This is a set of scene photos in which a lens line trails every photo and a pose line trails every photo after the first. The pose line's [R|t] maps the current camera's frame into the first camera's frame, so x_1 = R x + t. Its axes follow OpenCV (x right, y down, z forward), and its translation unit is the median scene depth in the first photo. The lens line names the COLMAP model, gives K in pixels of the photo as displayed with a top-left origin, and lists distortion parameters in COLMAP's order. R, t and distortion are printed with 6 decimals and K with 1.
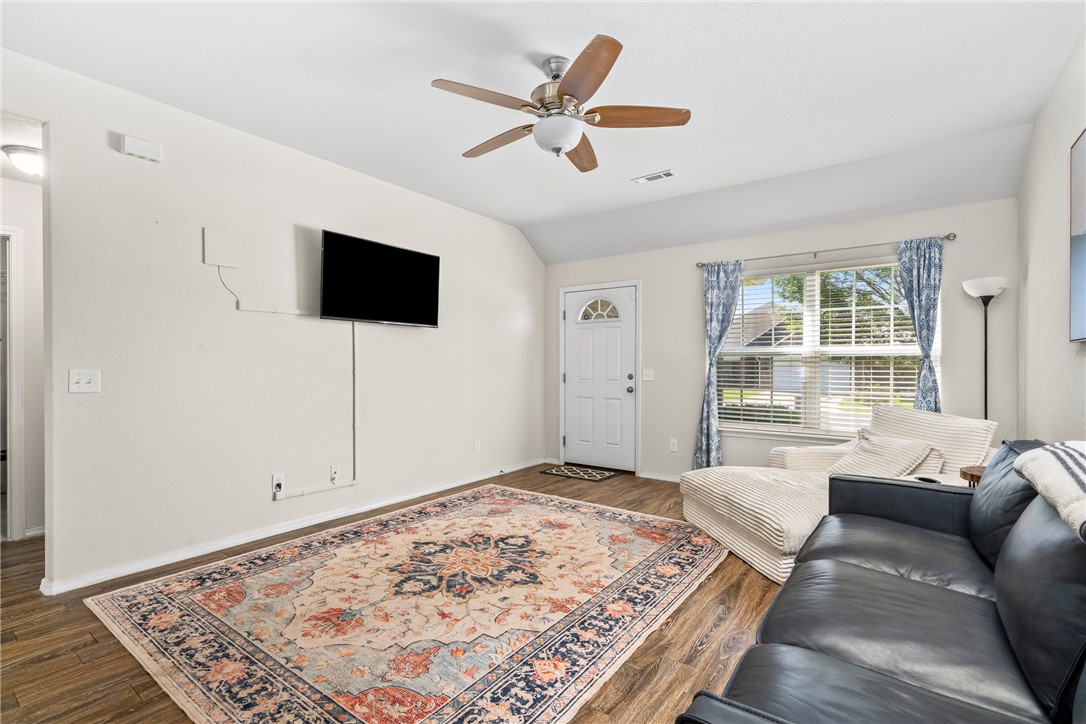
lens RADIAL K [[498.0, 0, 538.5], [0, 498.0, 368.0], [0, 0, 1]] dist [-0.001762, 0.000340]
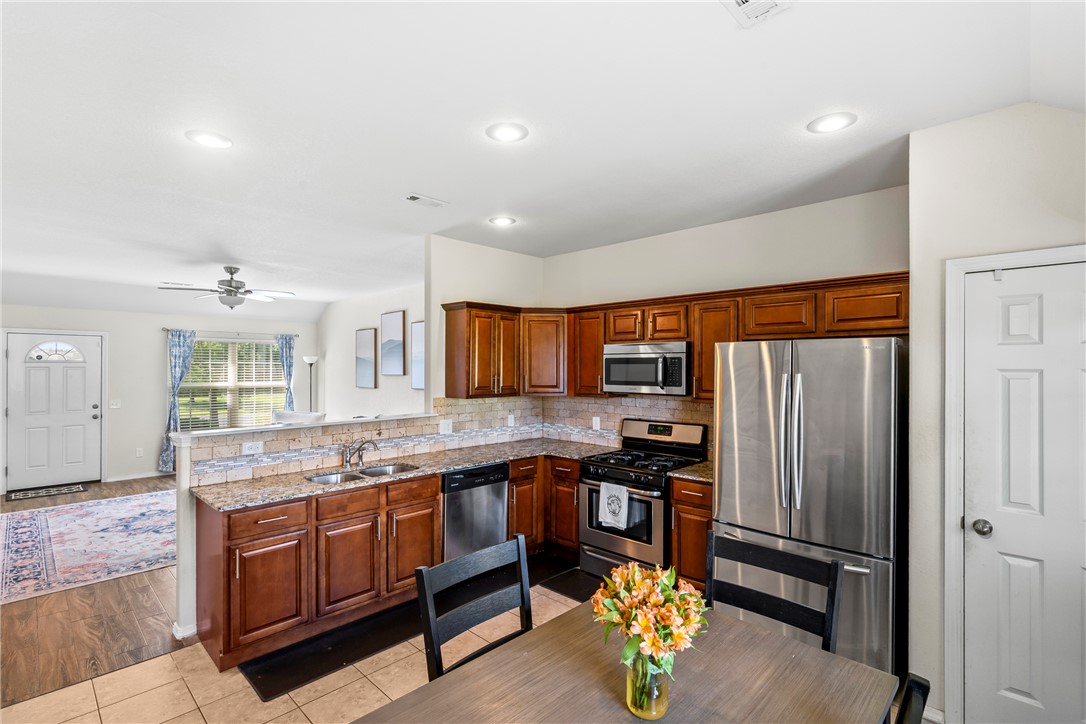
lens RADIAL K [[508.5, 0, 537.8], [0, 508.5, 363.6], [0, 0, 1]] dist [-0.000344, 0.000144]
pose [[0.136340, 0.004679, 0.990651, -1.661544], [0.003243, 0.999981, -0.005170, -0.142493], [-0.990657, 0.003917, 0.136323, -0.532001]]
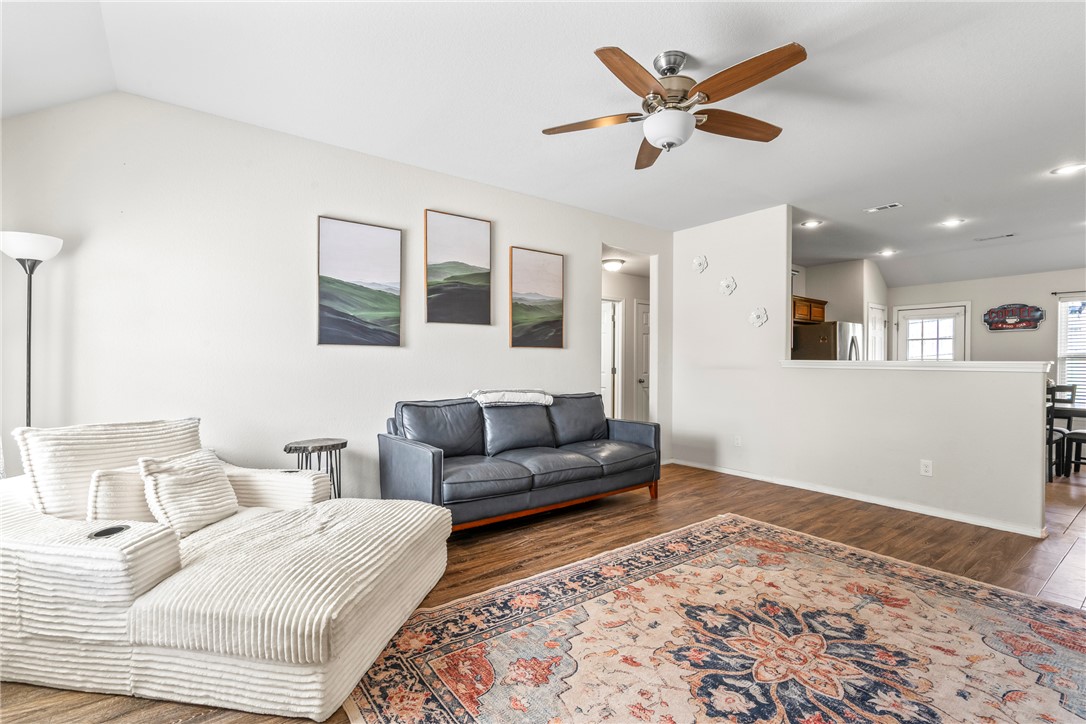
lens RADIAL K [[491.2, 0, 543.0], [0, 491.2, 362.0], [0, 0, 1]] dist [0.001995, 0.000502]
pose [[-0.961120, -0.008023, 0.276015, 0.004583], [-0.007612, 0.999968, 0.002559, -0.005479], [-0.276026, 0.000359, -0.961150, 1.670626]]
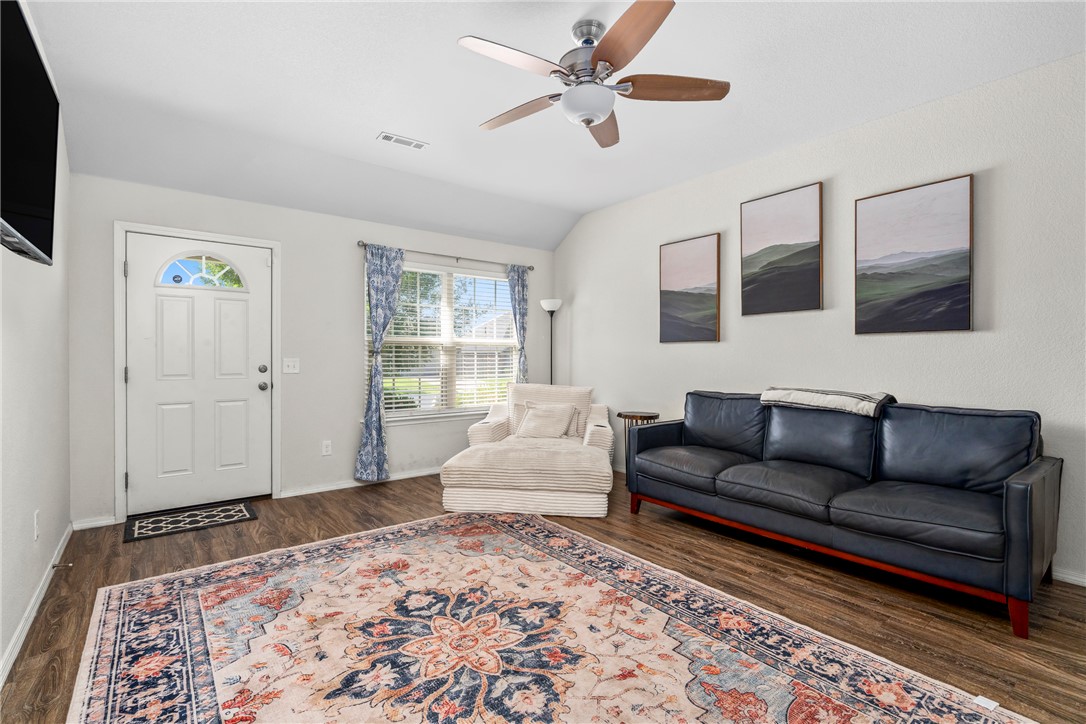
lens RADIAL K [[495.6, 0, 540.9], [0, 495.6, 355.1], [0, 0, 1]] dist [-0.002618, 0.001755]
pose [[0.264769, -0.000783, 0.964312, -0.732630], [0.003940, 0.999992, -0.000269, -0.001754], [-0.964304, 0.003871, 0.264770, 0.696557]]
